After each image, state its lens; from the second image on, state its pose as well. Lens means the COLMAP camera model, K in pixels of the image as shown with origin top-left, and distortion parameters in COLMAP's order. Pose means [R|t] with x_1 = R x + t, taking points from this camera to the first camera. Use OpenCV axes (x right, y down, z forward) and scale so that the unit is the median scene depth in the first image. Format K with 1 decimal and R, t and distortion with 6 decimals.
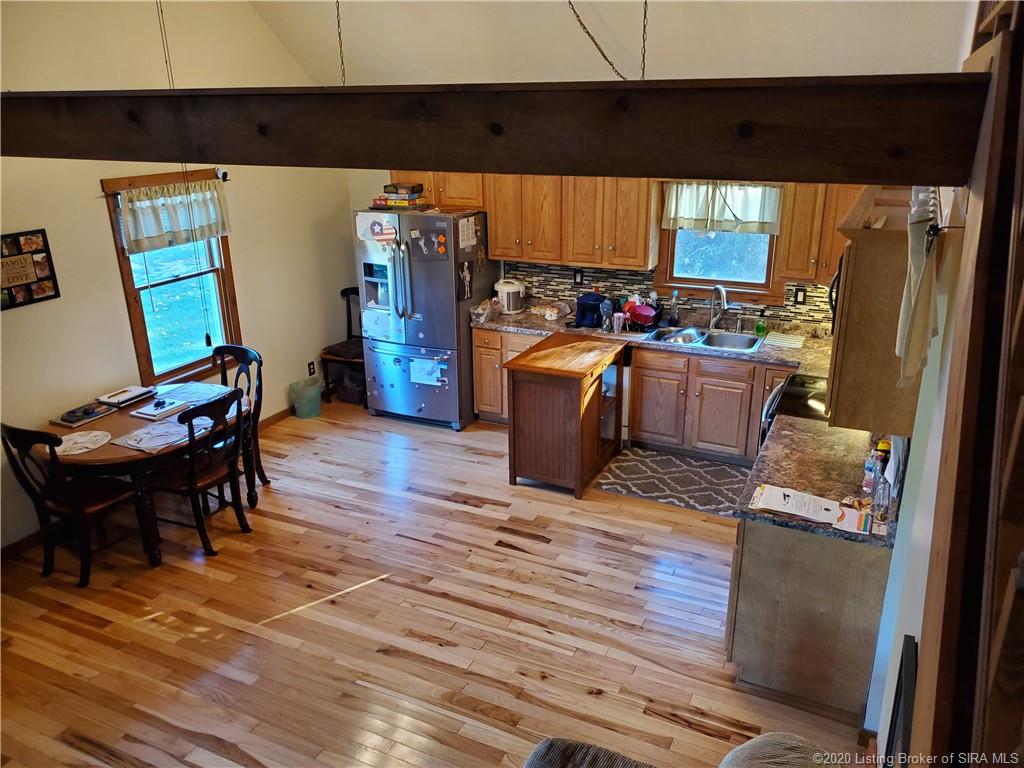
lens RADIAL K [[789.8, 0, 512.0], [0, 789.8, 384.0], [0, 0, 1]] dist [0.099842, -0.003061]
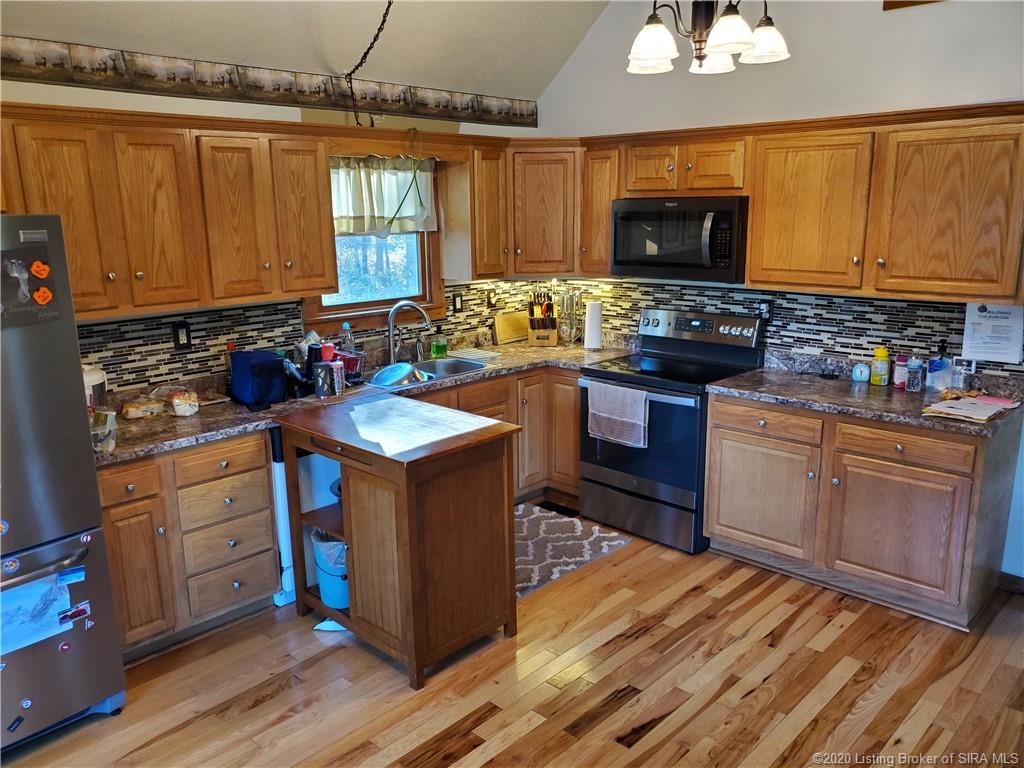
lens RADIAL K [[781.1, 0, 512.0], [0, 781.1, 384.0], [0, 0, 1]] dist [-0.047832, 0.067140]
pose [[0.308574, -0.201495, 0.929614, -0.393958], [0.326376, 0.940404, 0.095497, -0.086343], [-0.893454, 0.273936, 0.355948, 0.661198]]
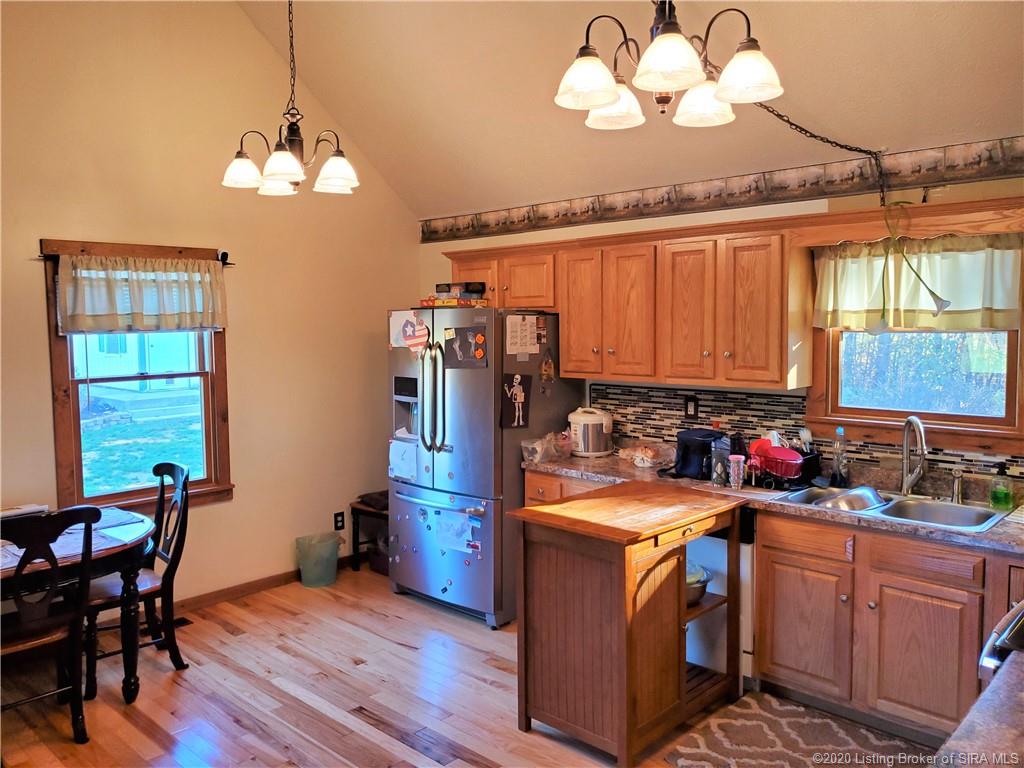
lens RADIAL K [[802.4, 0, 493.1], [0, 802.4, 361.2], [0, 0, 1]] dist [0.009342, -0.005251]
pose [[0.950922, 0.020224, -0.308769, 0.145263], [-0.105497, 0.959266, -0.262068, 0.023449], [0.290892, 0.281780, 0.914320, 0.355767]]
